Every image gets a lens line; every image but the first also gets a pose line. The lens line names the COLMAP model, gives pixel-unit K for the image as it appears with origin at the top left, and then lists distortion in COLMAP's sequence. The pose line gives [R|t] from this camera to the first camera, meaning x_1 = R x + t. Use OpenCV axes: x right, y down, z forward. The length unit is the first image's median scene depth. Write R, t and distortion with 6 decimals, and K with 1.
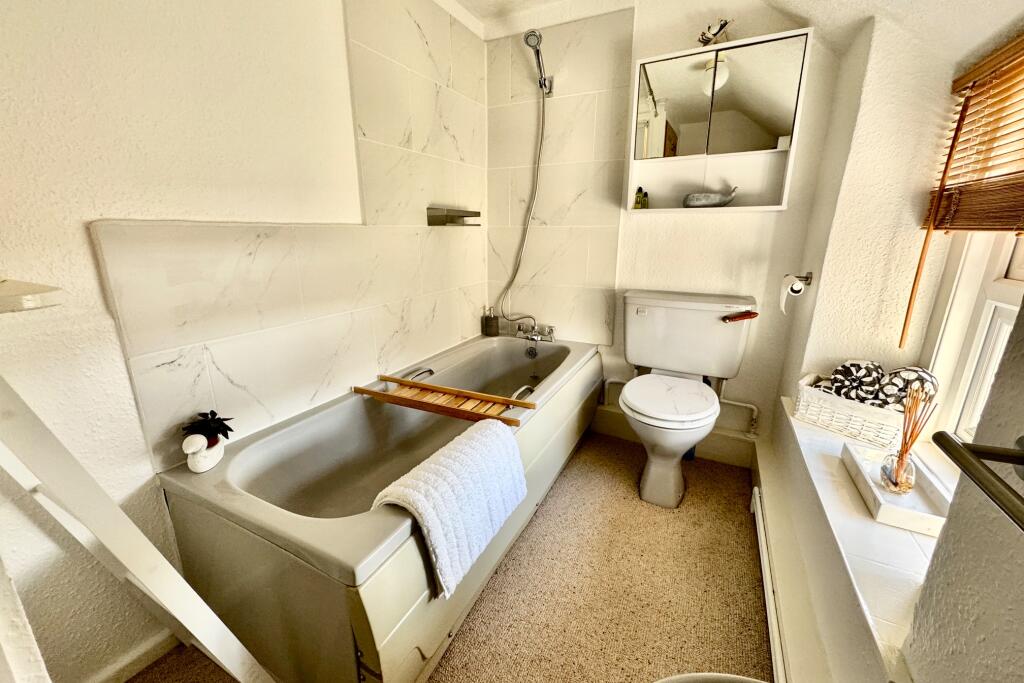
lens RADIAL K [[404.6, 0, 523.5], [0, 404.6, 329.3], [0, 0, 1]] dist [0.001613, 0.000347]
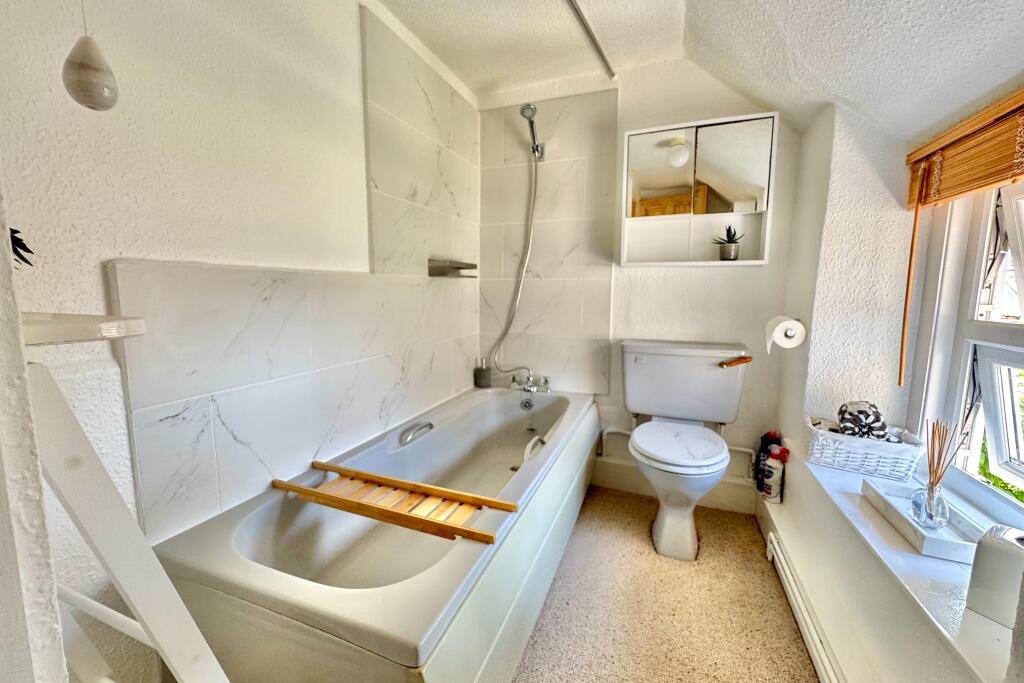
lens RADIAL K [[404.6, 0, 512.2], [0, 404.6, 333.5], [0, 0, 1]] dist [0.001613, 0.000347]
pose [[0.994816, -0.007072, 0.101446, -0.145237], [0.020848, 0.990573, -0.135387, 0.024803], [-0.099532, 0.136800, 0.985586, 0.014589]]
